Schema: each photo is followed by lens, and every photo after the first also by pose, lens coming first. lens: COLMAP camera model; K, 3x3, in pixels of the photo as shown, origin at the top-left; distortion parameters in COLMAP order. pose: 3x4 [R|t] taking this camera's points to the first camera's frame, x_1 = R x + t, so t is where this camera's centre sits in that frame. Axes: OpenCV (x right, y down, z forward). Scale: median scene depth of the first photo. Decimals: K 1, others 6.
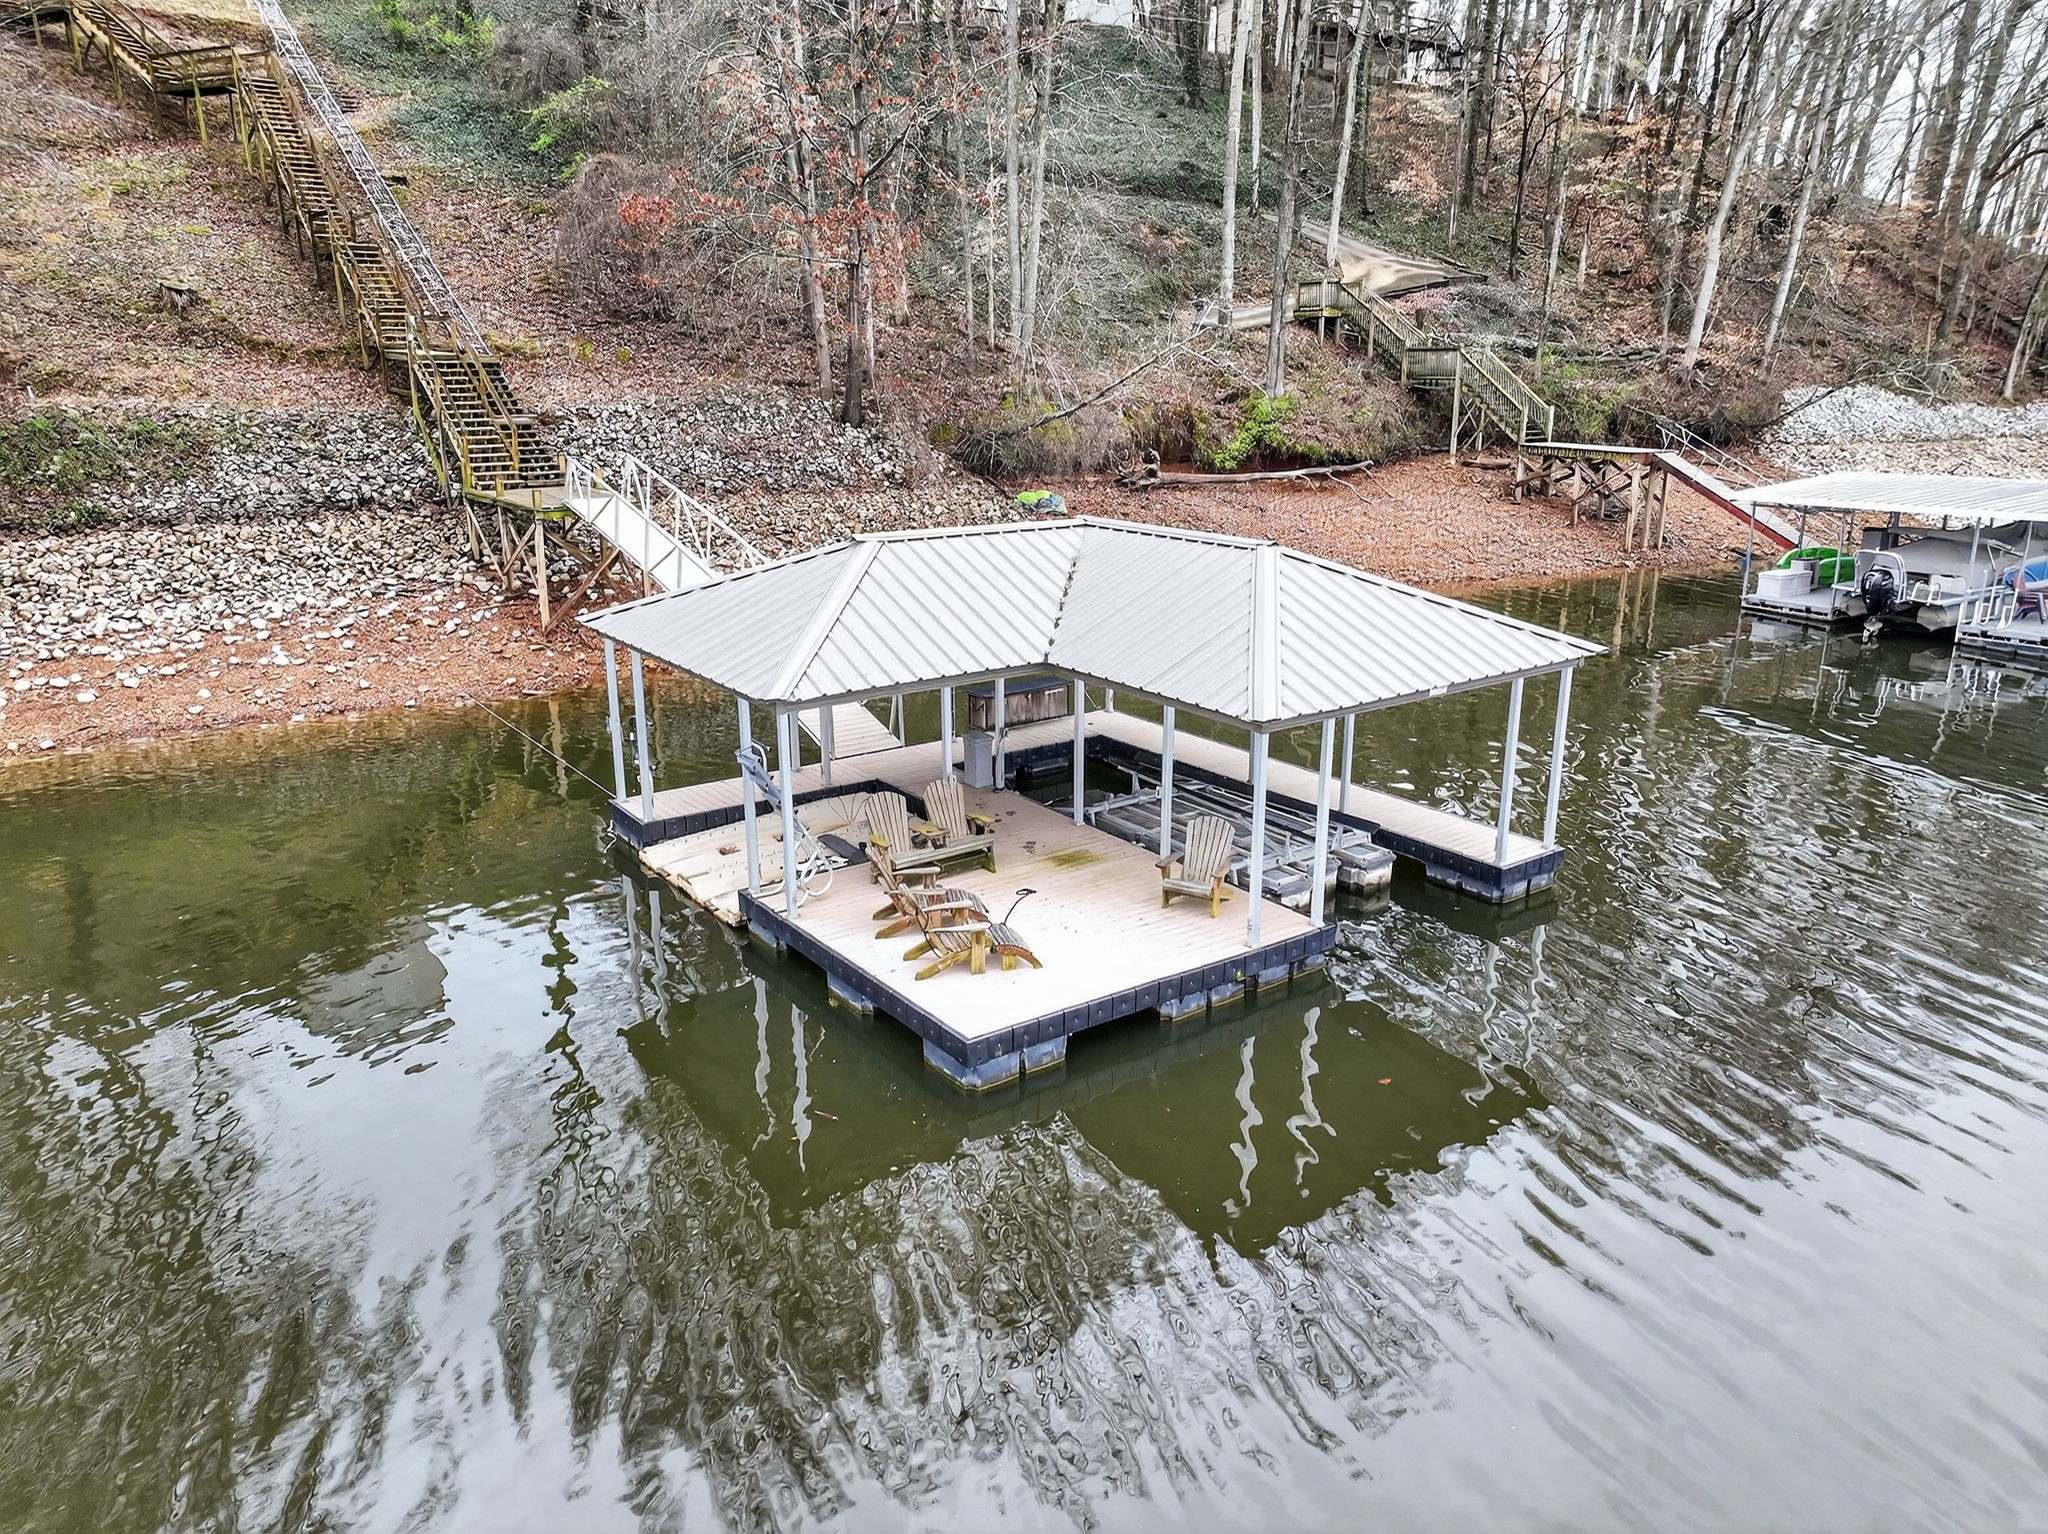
lens RADIAL K [[1437.6, 0, 1024.0], [0, 1437.6, 767.0], [0, 0, 1]] dist [-0.005686, 0.019460]
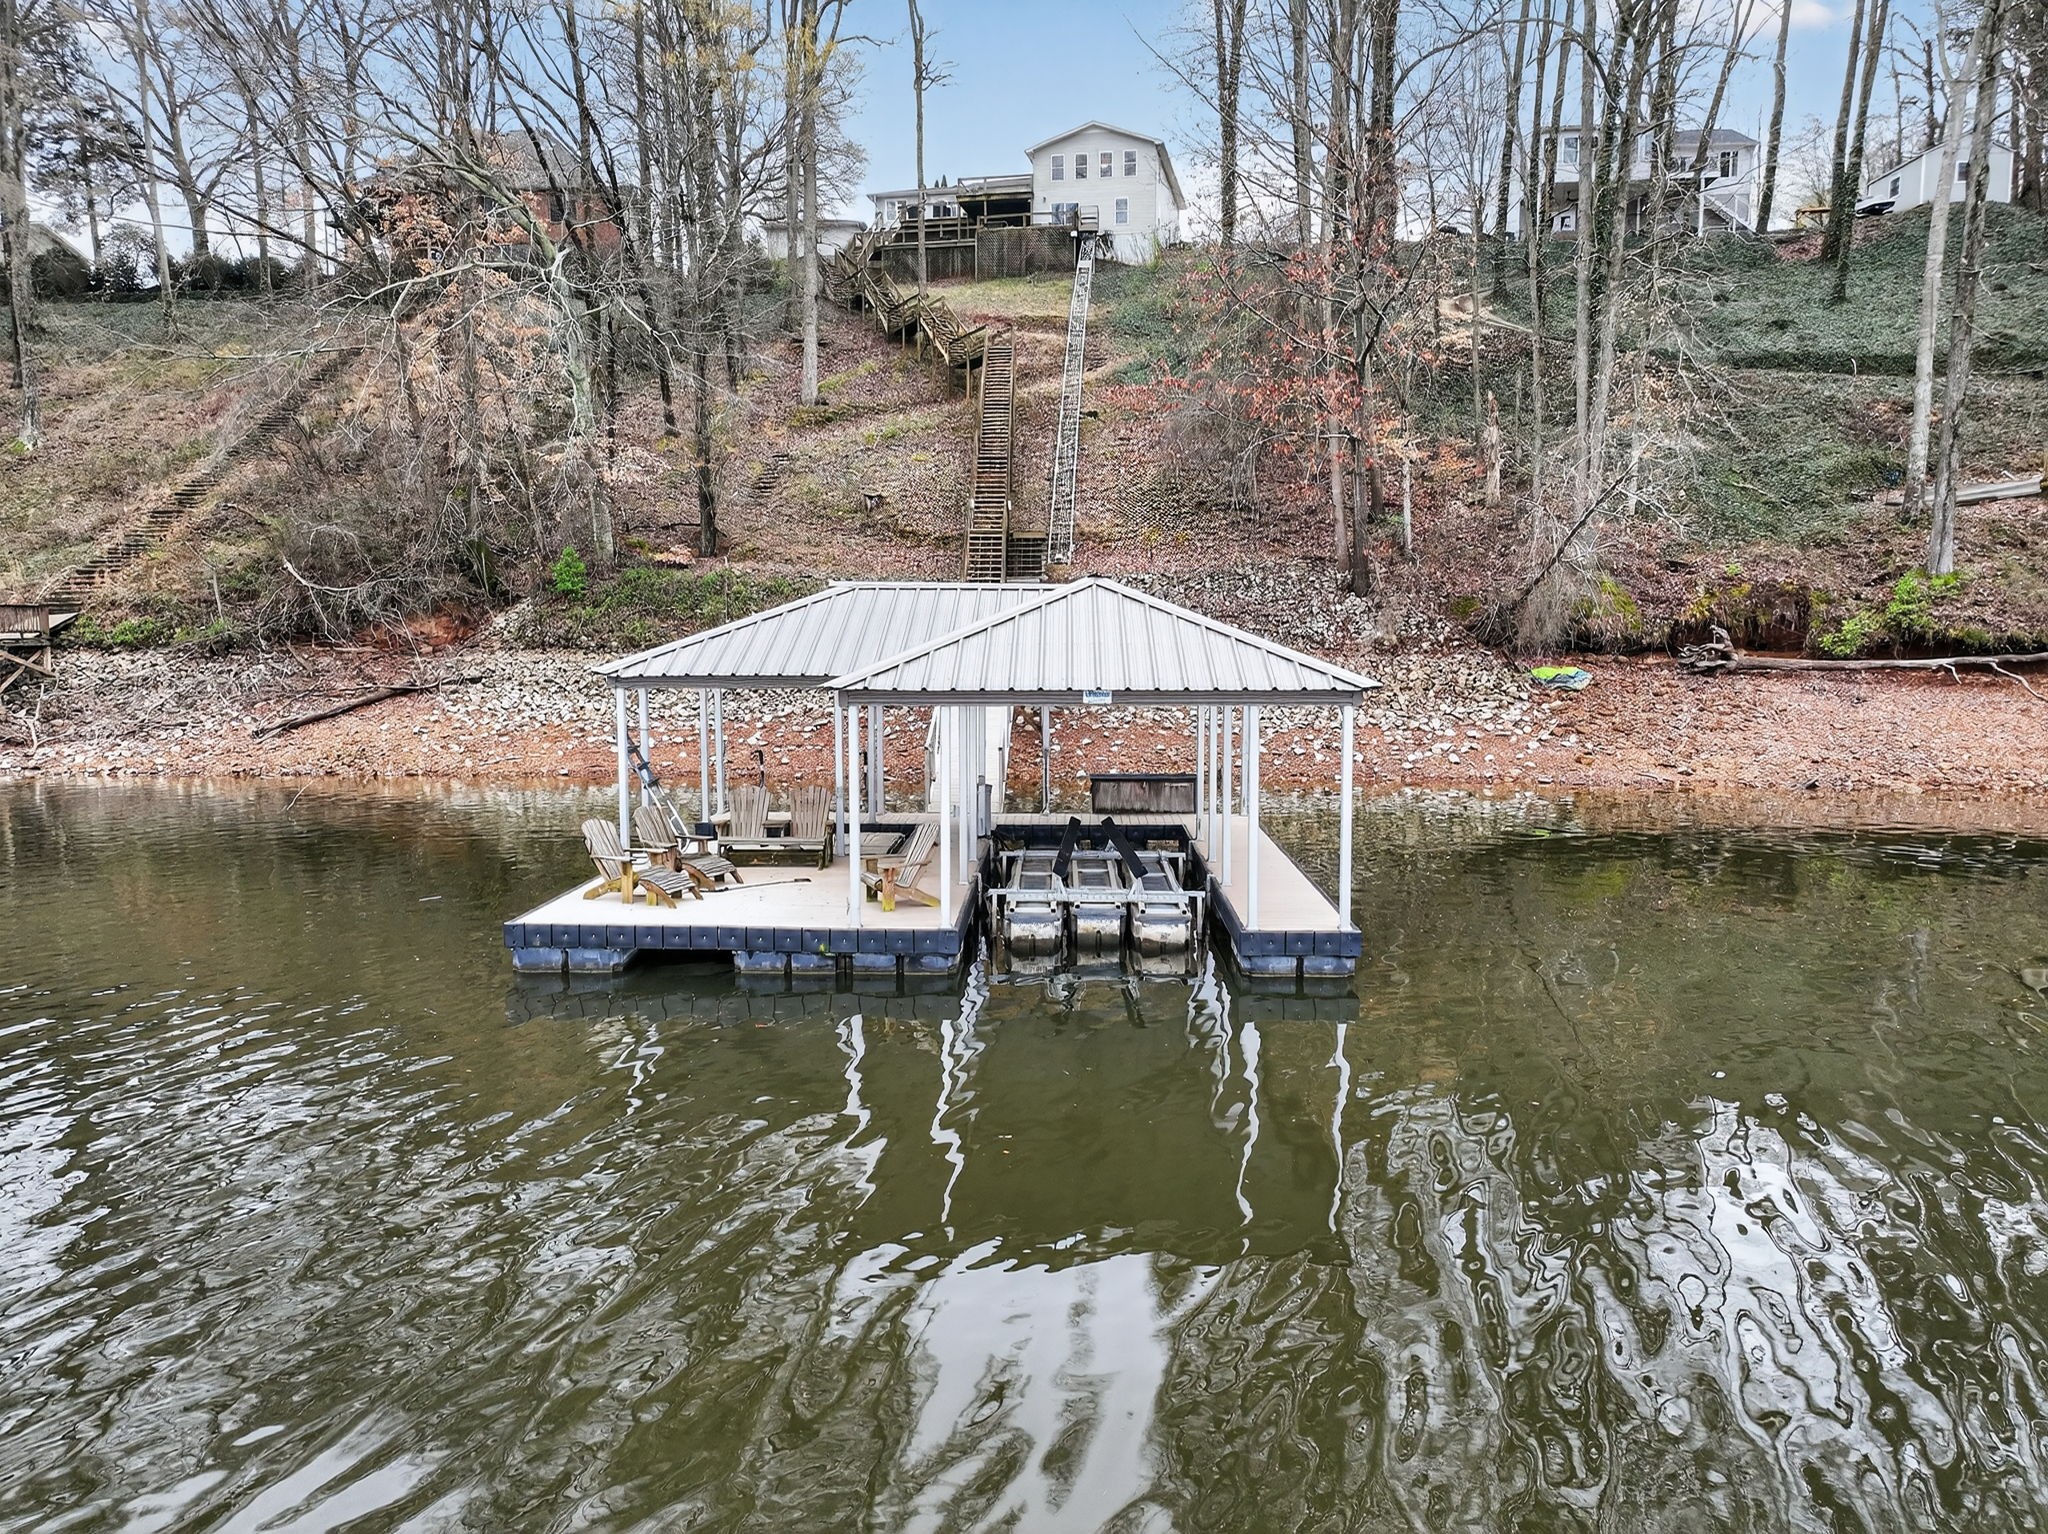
lens RADIAL K [[1437.6, 0, 1024.0], [0, 1437.6, 767.0], [0, 0, 1]] dist [-0.005686, 0.019460]
pose [[0.786847, 0.063458, -0.613877, 0.291020], [-0.173892, 0.977194, -0.121875, 0.039566], [0.592143, 0.202645, 0.779937, 0.089502]]
